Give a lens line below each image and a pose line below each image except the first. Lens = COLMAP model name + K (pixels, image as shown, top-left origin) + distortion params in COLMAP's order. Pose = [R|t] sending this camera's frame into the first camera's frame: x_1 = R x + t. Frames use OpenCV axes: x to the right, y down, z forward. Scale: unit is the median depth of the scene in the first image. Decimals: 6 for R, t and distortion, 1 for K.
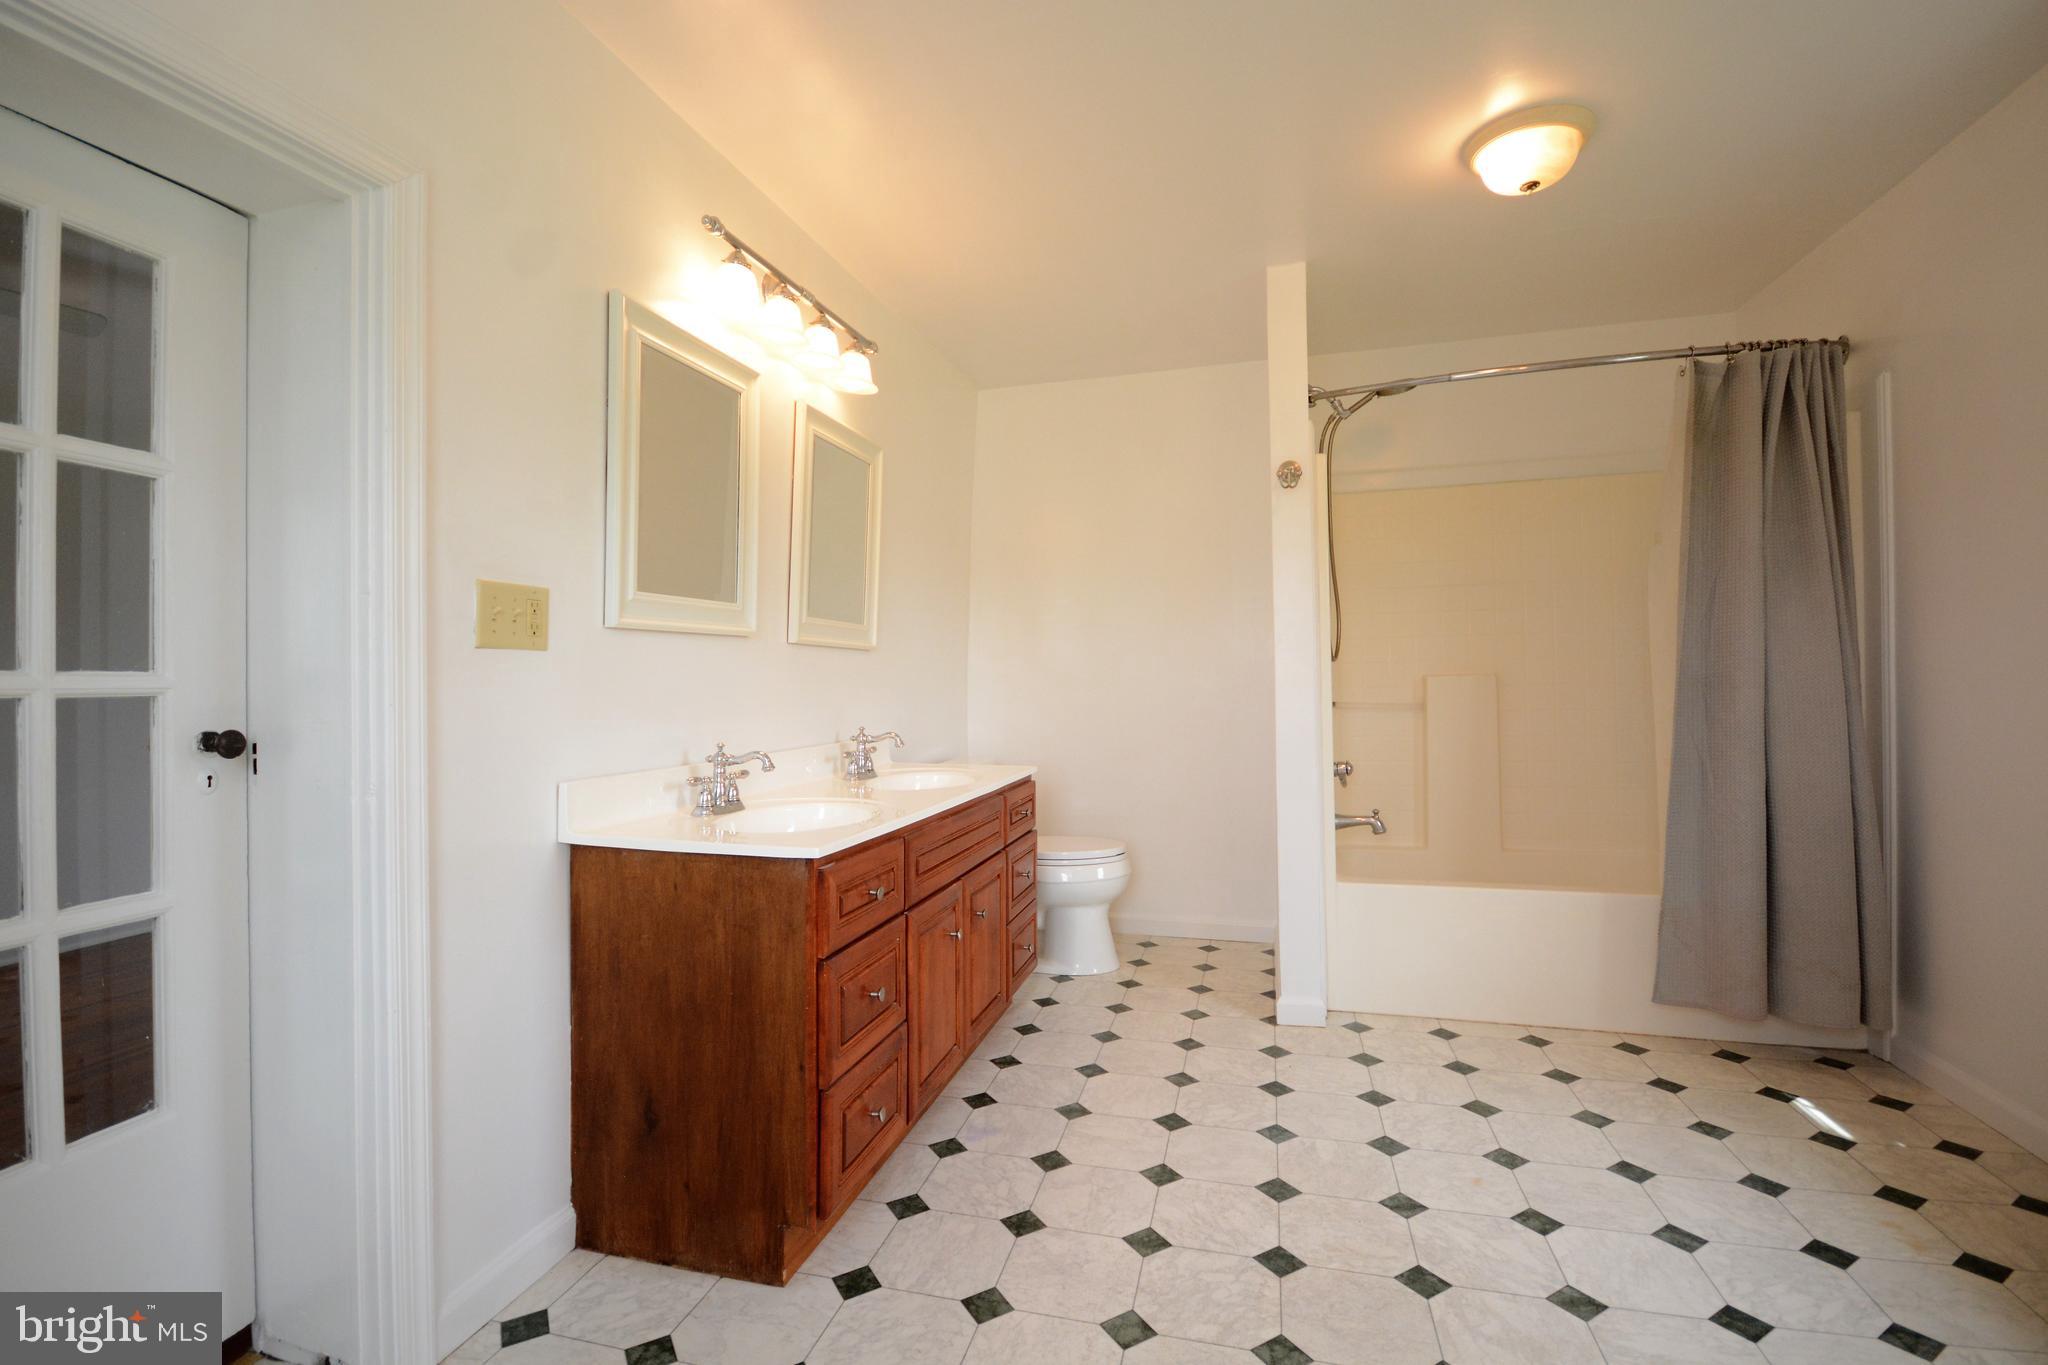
lens RADIAL K [[905.6, 0, 1028.7], [0, 905.6, 675.0], [0, 0, 1]] dist [-0.002112, -0.001836]
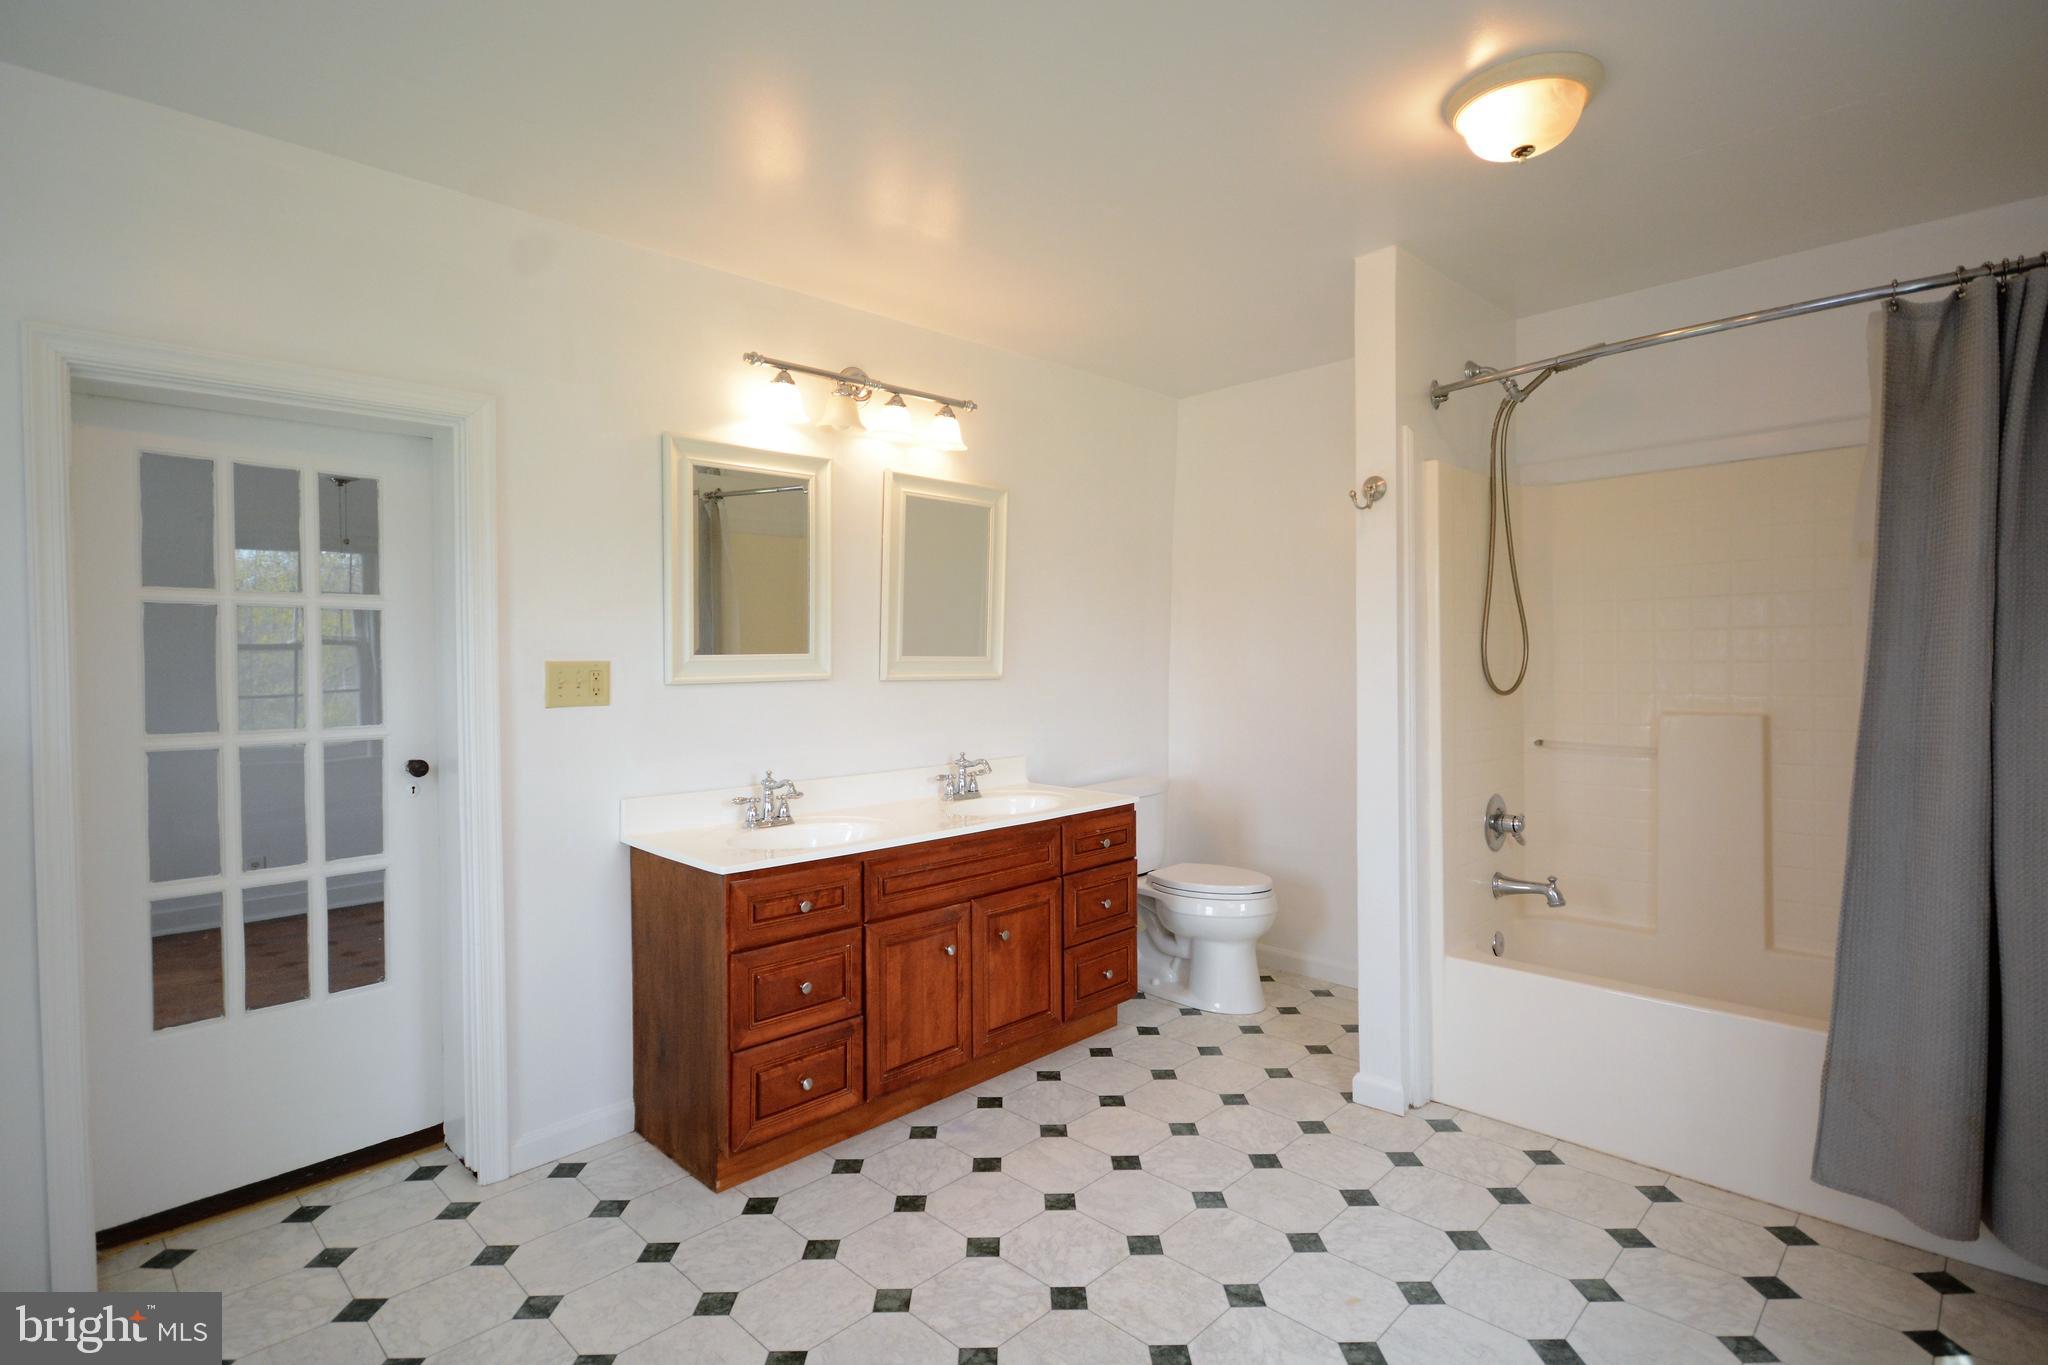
lens RADIAL K [[978.0, 0, 1025.3], [0, 978.0, 679.1], [0, 0, 1]] dist [0.003004, -0.002016]
pose [[0.873109, 0.013239, -0.487345, 0.576443], [0.001022, 0.999579, 0.028986, -0.083388], [0.487524, -0.025806, 0.872728, -0.008389]]
